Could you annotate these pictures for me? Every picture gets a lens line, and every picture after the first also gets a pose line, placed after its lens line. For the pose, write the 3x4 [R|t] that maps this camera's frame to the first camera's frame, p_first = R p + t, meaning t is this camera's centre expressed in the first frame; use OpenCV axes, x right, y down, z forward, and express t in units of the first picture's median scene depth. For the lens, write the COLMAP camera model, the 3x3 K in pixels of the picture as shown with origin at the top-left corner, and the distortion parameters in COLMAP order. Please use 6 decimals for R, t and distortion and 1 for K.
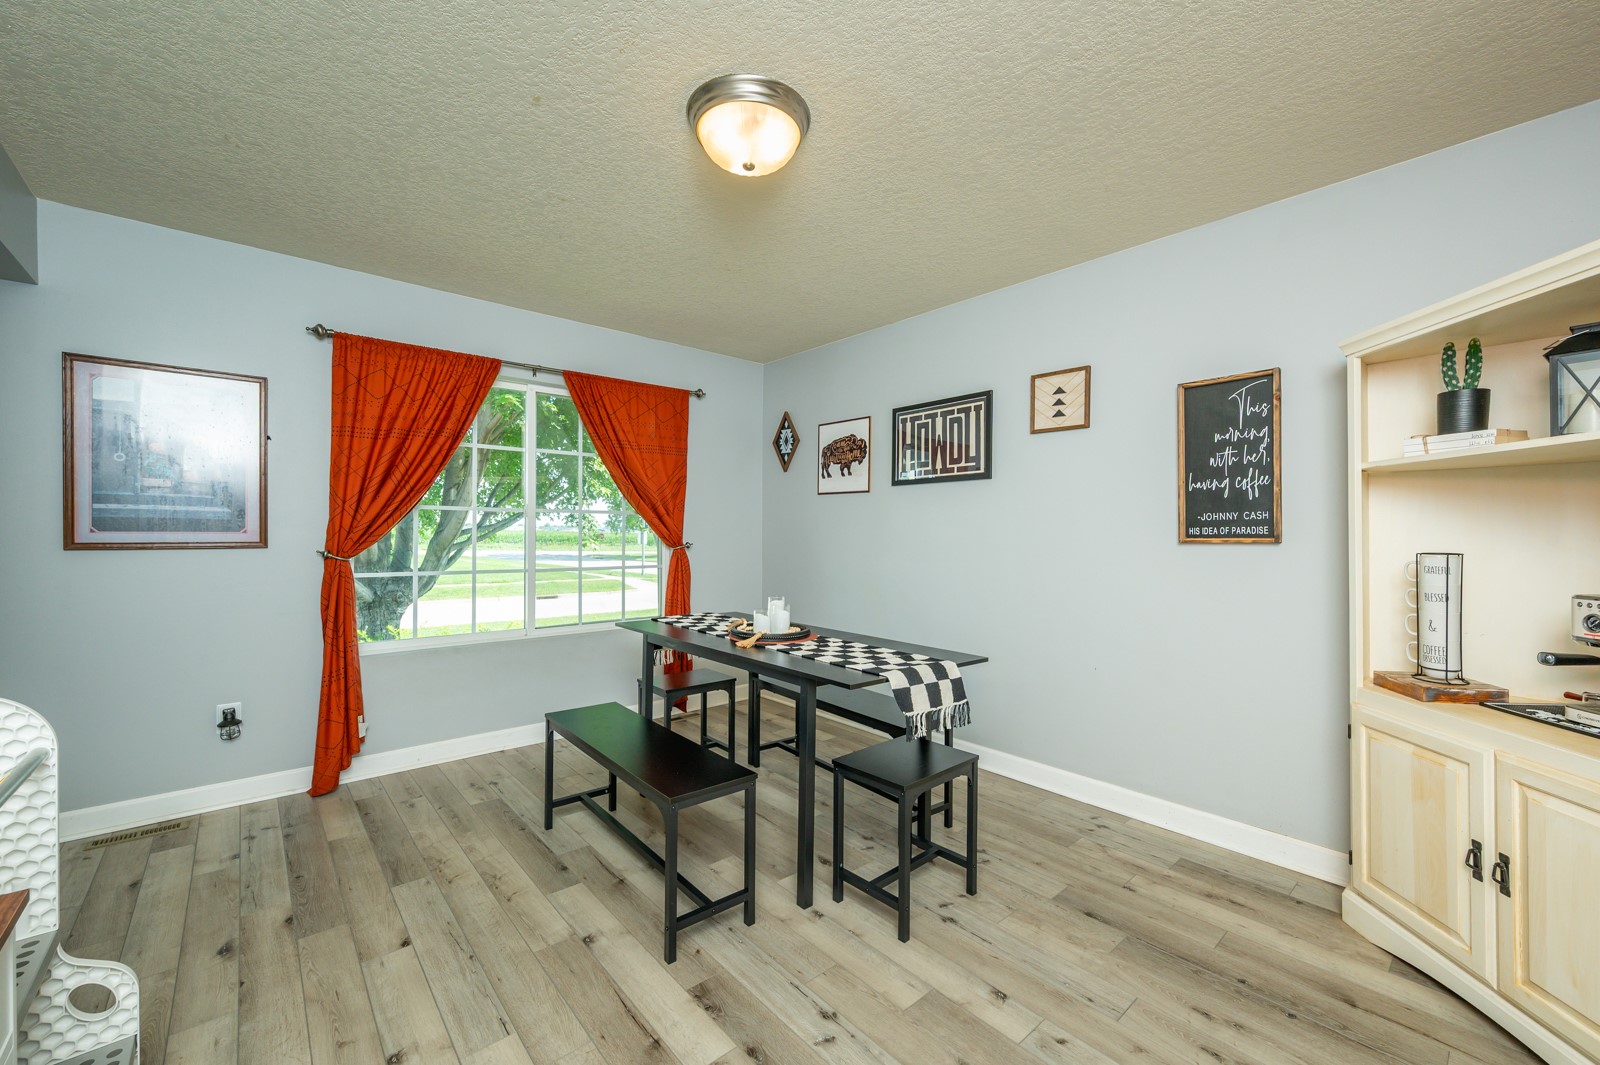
lens RADIAL K [[637.2, 0, 801.8], [0, 637.2, 534.9], [0, 0, 1]] dist [0.003071, -0.000446]
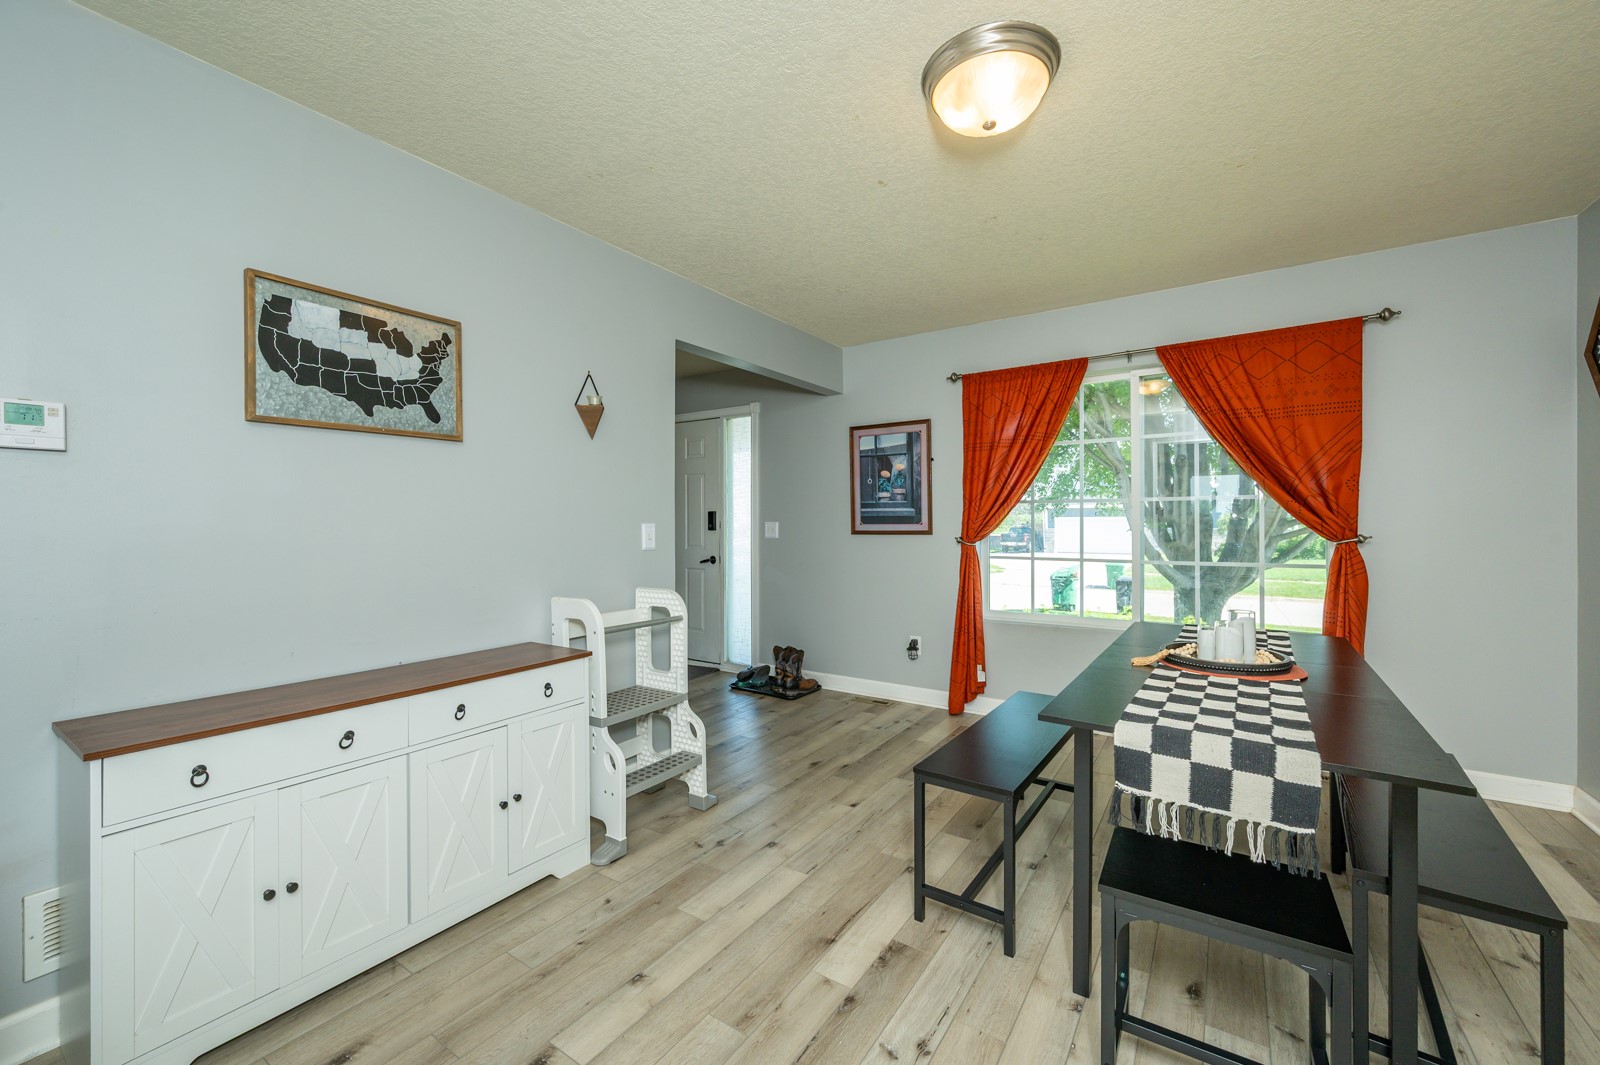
lens RADIAL K [[637.2, 0, 799.2], [0, 637.2, 526.7], [0, 0, 1]] dist [0.003071, -0.000446]
pose [[0.254405, -0.001716, -0.967096, 0.541599], [0.002111, 0.999997, -0.001219, 0.003334], [0.967096, -0.001731, 0.254408, 0.365145]]
